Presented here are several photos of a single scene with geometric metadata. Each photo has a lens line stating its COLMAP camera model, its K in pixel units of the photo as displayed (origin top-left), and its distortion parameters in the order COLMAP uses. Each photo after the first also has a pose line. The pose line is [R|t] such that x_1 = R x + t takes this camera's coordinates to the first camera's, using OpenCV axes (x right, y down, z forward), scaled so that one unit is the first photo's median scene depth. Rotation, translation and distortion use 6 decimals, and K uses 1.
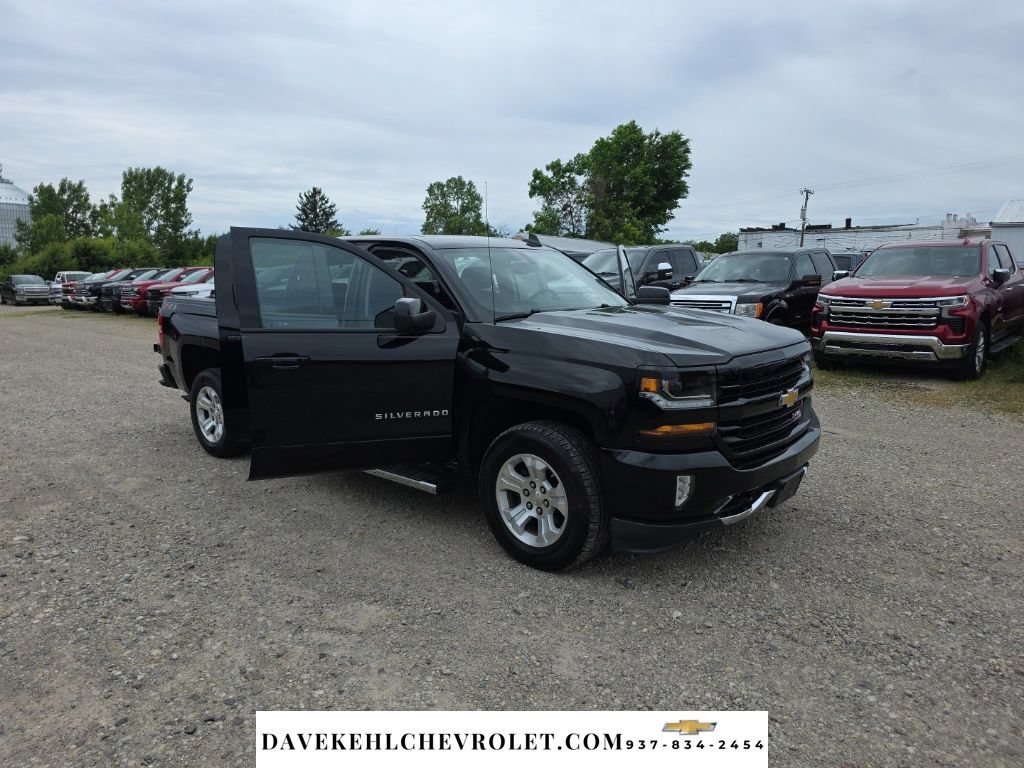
lens RADIAL K [[679.8, 0, 512.0], [0, 679.8, 384.0], [0, 0, 1]] dist [0.044629, -0.038881]
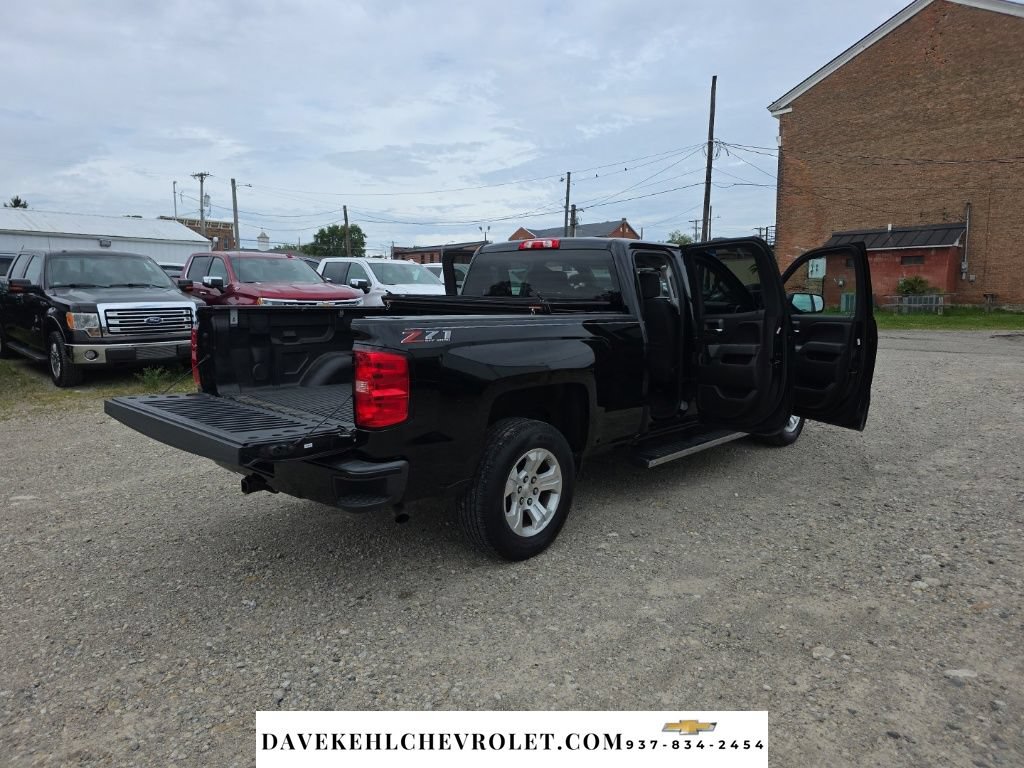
lens RADIAL K [[698.1, 0, 512.1], [0, 698.1, 351.3], [0, 0, 1]] dist [0.054891, -0.044464]
pose [[0.008840, -0.090946, 0.995817, -0.141807], [0.151358, 0.984503, 0.088569, -0.019158], [-0.988439, 0.149942, 0.022469, 0.130883]]
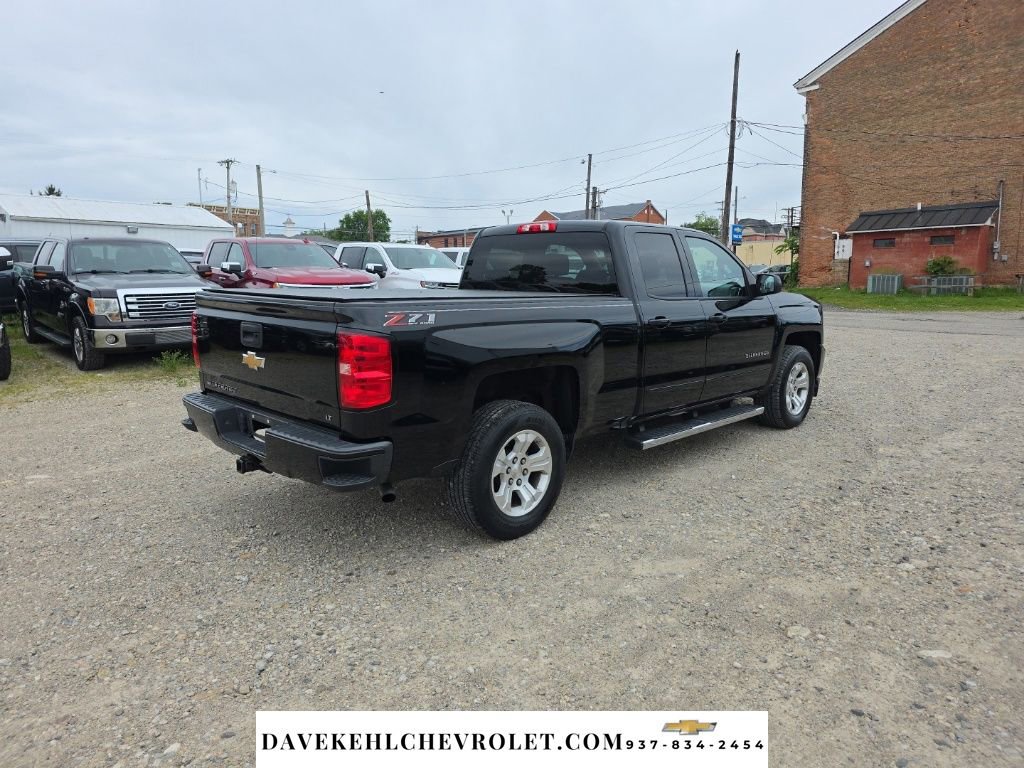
lens RADIAL K [[698.1, 0, 512.1], [0, 698.1, 351.3], [0, 0, 1]] dist [0.054891, -0.044464]
pose [[0.044885, -0.113768, 0.992493, -0.142416], [0.157677, 0.981848, 0.105417, -0.018336], [-0.986470, 0.151761, 0.062009, 0.126333]]
